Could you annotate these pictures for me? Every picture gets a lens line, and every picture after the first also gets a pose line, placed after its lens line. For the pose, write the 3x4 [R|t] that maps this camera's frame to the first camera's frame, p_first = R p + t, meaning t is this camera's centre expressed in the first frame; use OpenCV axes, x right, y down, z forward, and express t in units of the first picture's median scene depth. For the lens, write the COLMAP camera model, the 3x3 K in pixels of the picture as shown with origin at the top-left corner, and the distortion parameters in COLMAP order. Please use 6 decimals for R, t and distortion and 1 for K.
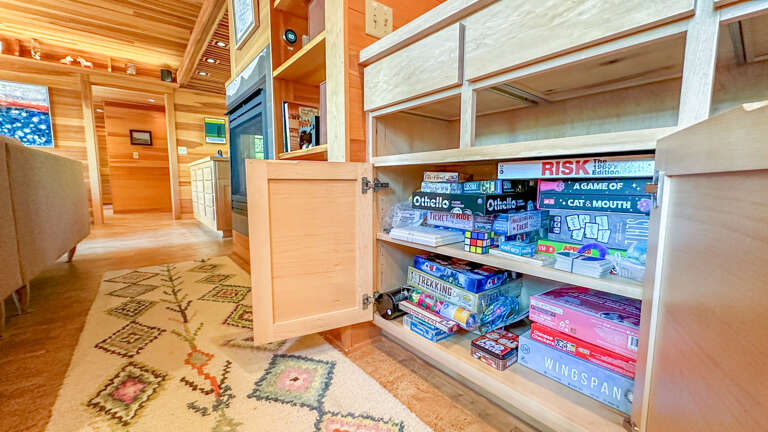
lens RADIAL K [[318.9, 0, 384.0], [0, 318.9, 216.0], [0, 0, 1]] dist [0.001209, 0.000028]
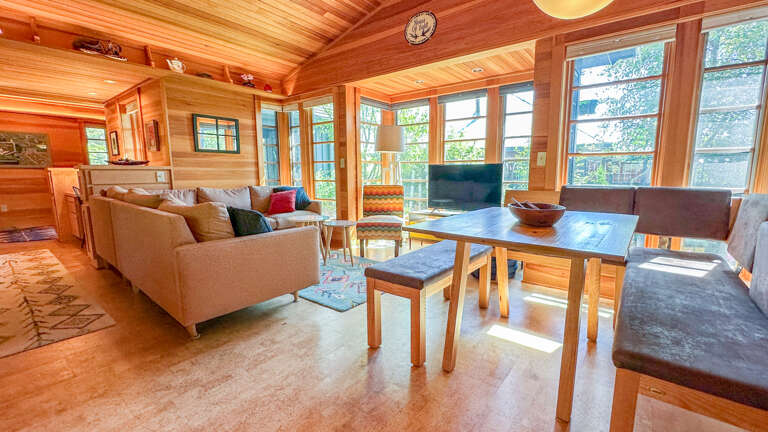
lens RADIAL K [[318.9, 0, 384.0], [0, 318.9, 216.0], [0, 0, 1]] dist [0.001209, 0.000028]
pose [[-0.969903, 0.025566, -0.242145, -0.622107], [-0.031263, 0.973167, 0.227967, -0.174380], [0.241476, 0.228676, -0.943078, 0.886148]]
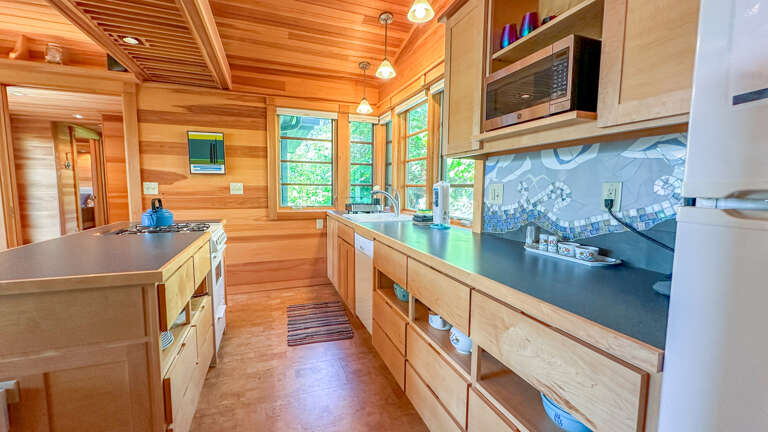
lens RADIAL K [[307.3, 0, 384.0], [0, 307.3, 216.0], [0, 0, 1]] dist [0.000562, 0.000034]
pose [[0.955420, 0.034031, -0.293281, -0.052275], [-0.035533, 0.999368, 0.000208, -0.173773], [0.293103, 0.010222, 0.956026, 0.595588]]
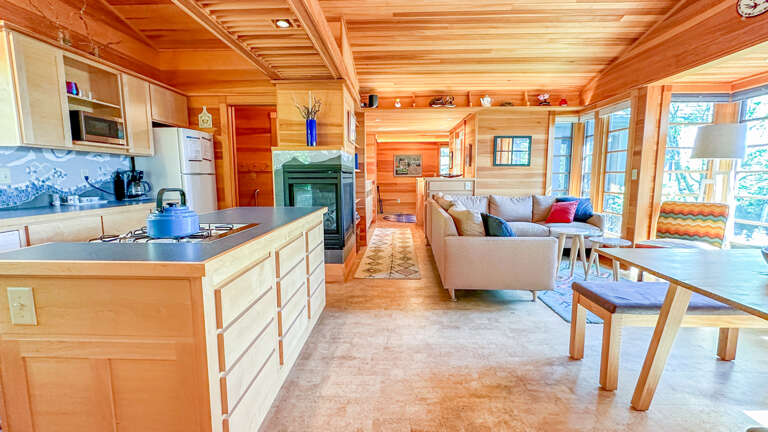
lens RADIAL K [[318.9, 0, 384.0], [0, 318.9, 216.0], [0, 0, 1]] dist [0.001209, 0.000028]
pose [[-0.766128, -0.082777, 0.637335, -0.744869], [0.063185, 0.977166, 0.202867, -0.205381], [-0.639574, 0.195693, -0.743404, 0.972734]]
